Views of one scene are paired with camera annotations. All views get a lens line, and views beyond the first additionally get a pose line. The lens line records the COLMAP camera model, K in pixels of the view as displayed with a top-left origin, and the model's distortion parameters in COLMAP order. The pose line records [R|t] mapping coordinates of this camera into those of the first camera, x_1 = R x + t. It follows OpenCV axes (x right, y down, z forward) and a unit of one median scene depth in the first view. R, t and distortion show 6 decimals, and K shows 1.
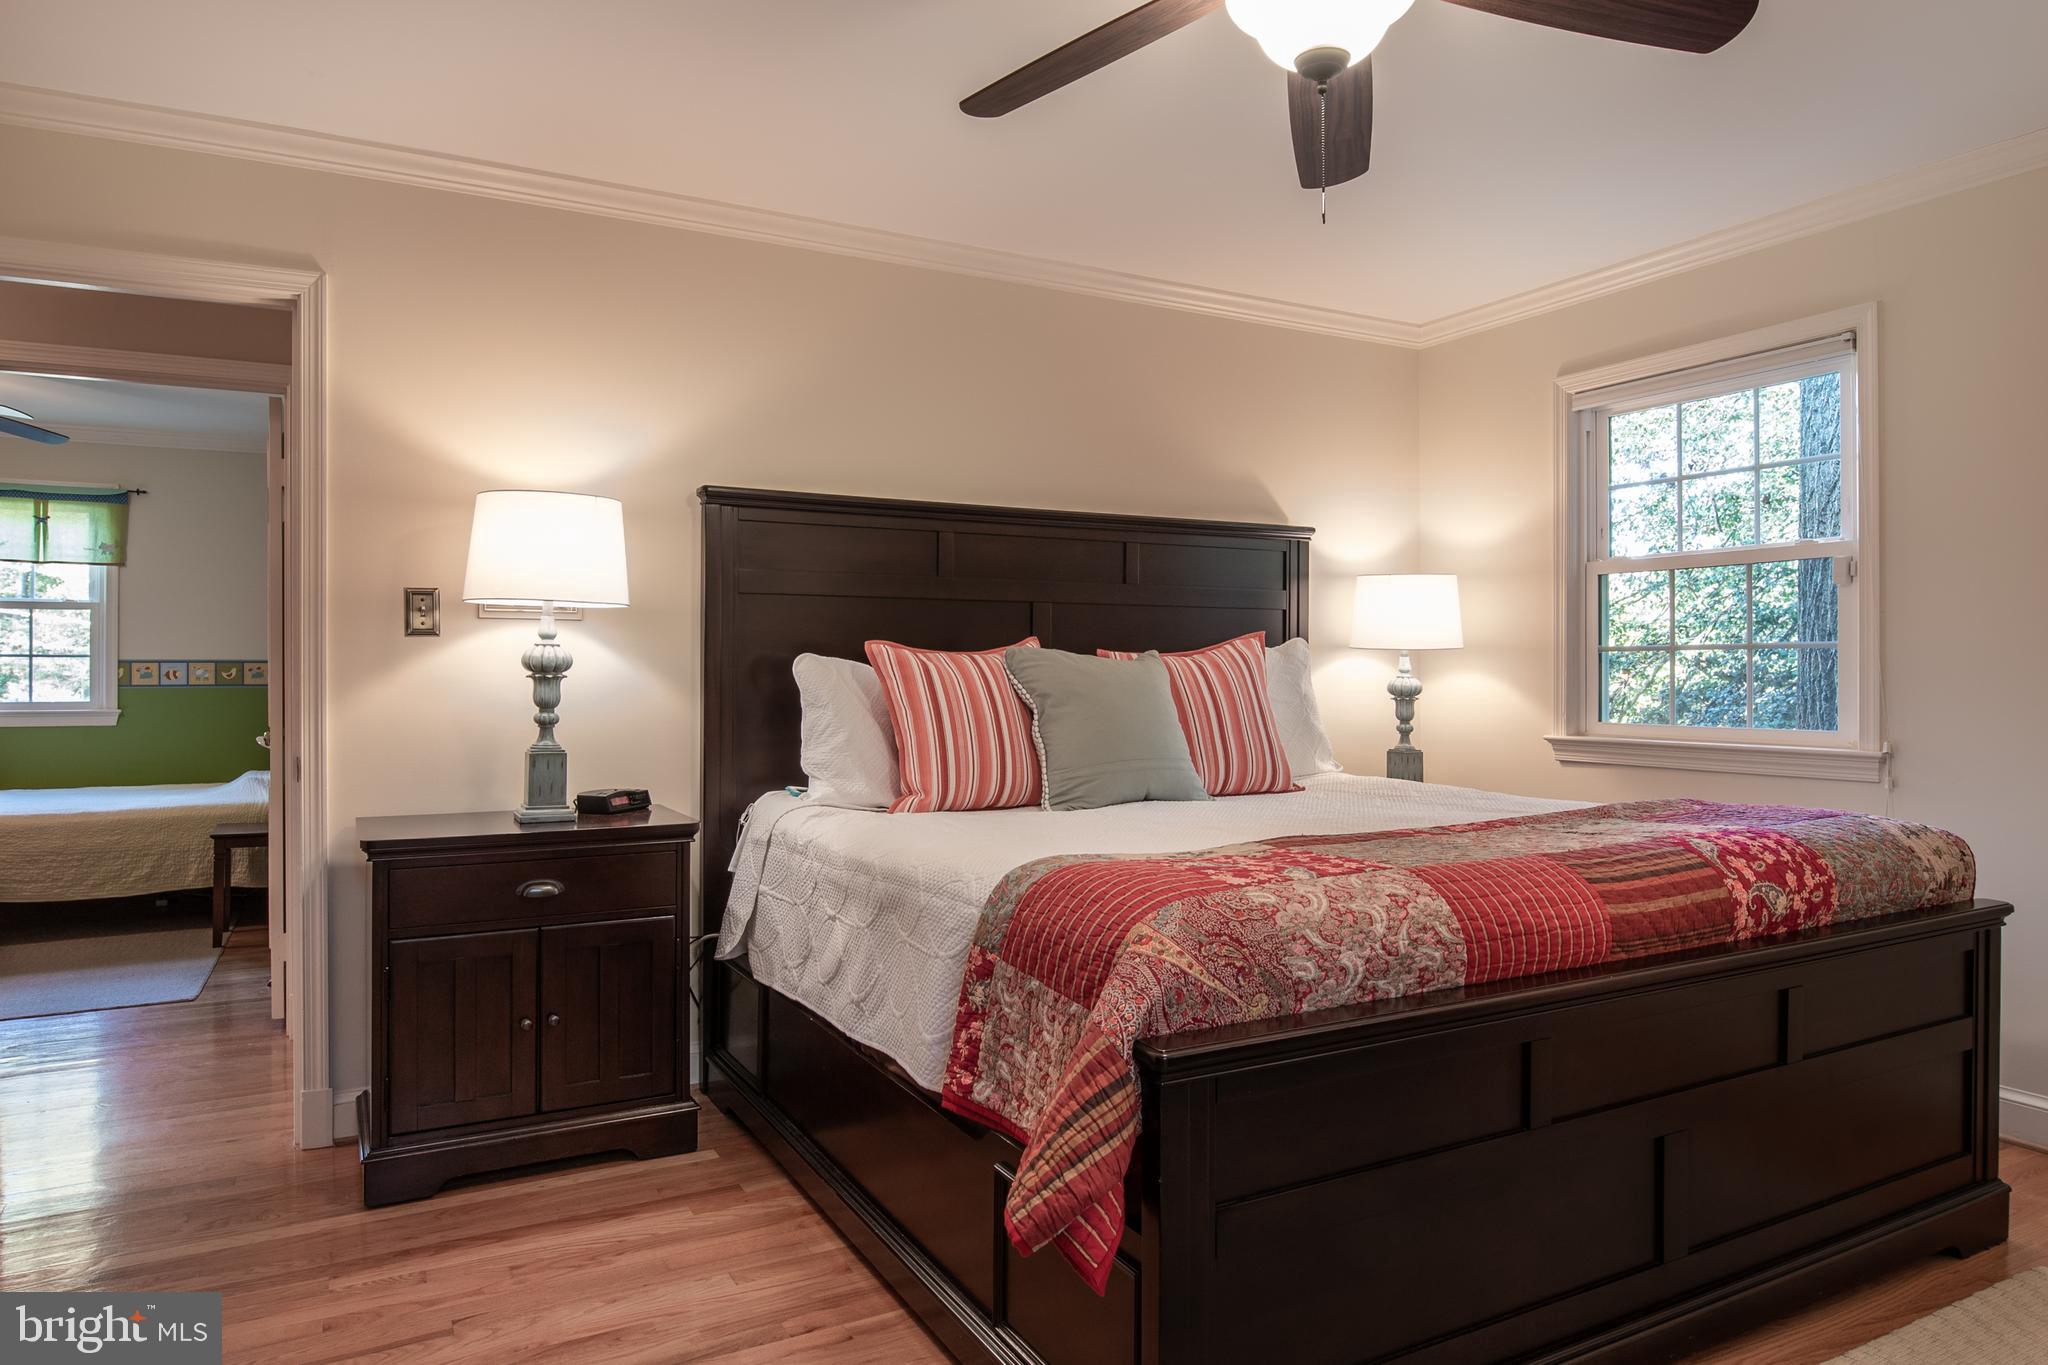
lens RADIAL K [[1266.1, 0, 1021.1], [0, 1266.1, 671.6], [0, 0, 1]] dist [-0.008298, -0.007881]
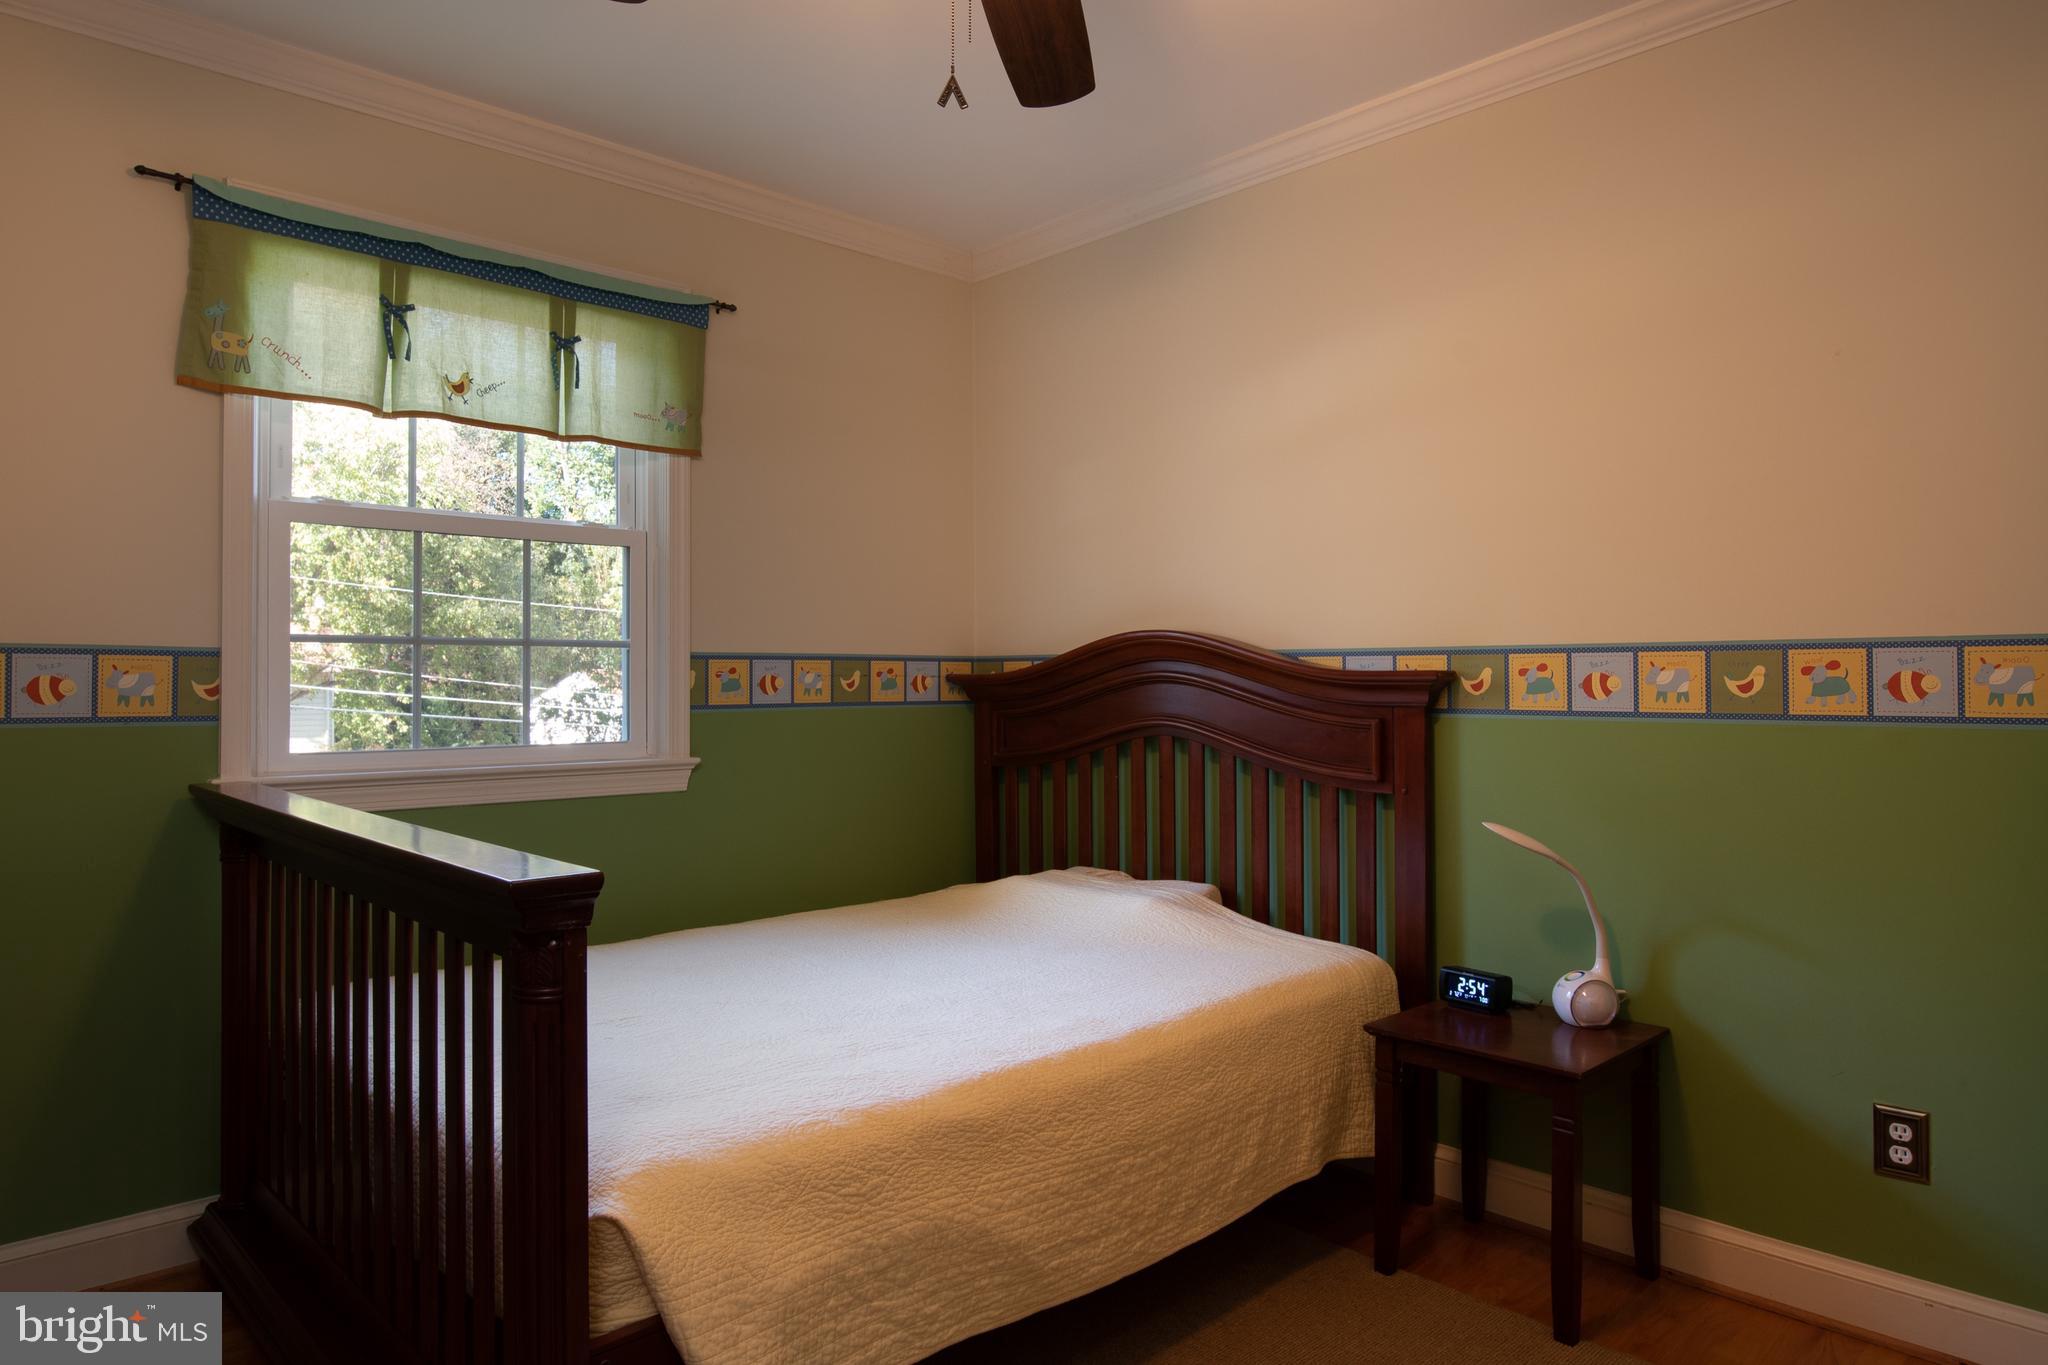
lens RADIAL K [[1266.1, 0, 1048.1], [0, 1266.1, 648.0], [0, 0, 1]] dist [-0.008298, -0.007881]
pose [[0.960980, 0.002426, 0.276608, -3.377639], [0.003111, 0.999803, -0.019578, -0.007153], [-0.276601, 0.019675, 0.960783, 2.361687]]
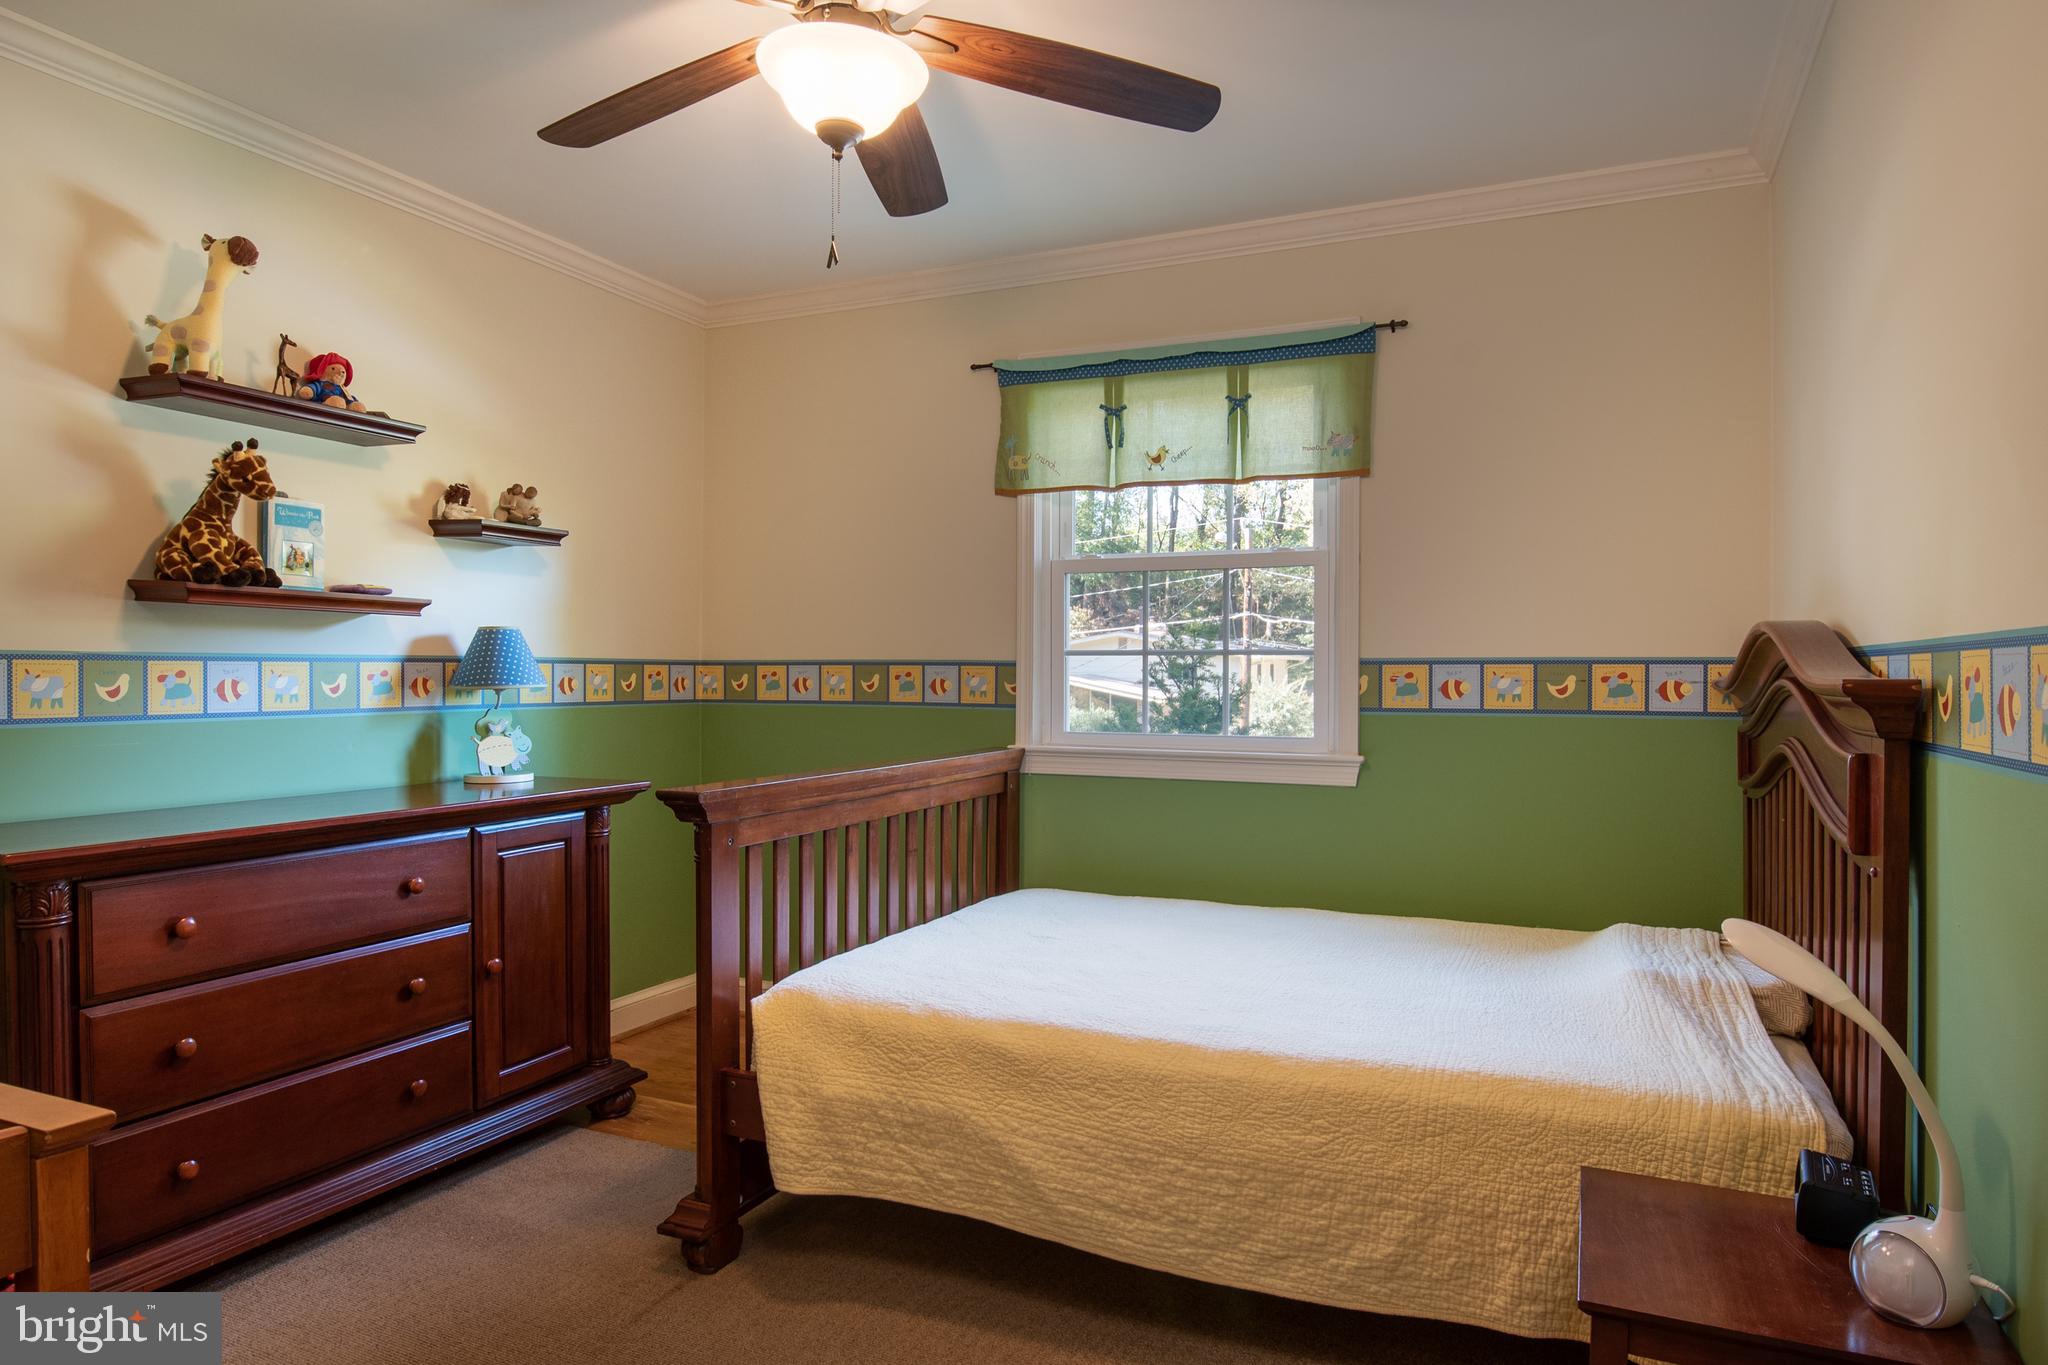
lens RADIAL K [[1266.1, 0, 1014.0], [0, 1266.1, 685.5], [0, 0, 1]] dist [-0.008298, -0.007881]
pose [[0.601091, 0.004336, -0.799169, -1.833720], [-0.000493, 0.999987, 0.005055, -0.005773], [0.799181, -0.002644, 0.601085, 2.713446]]
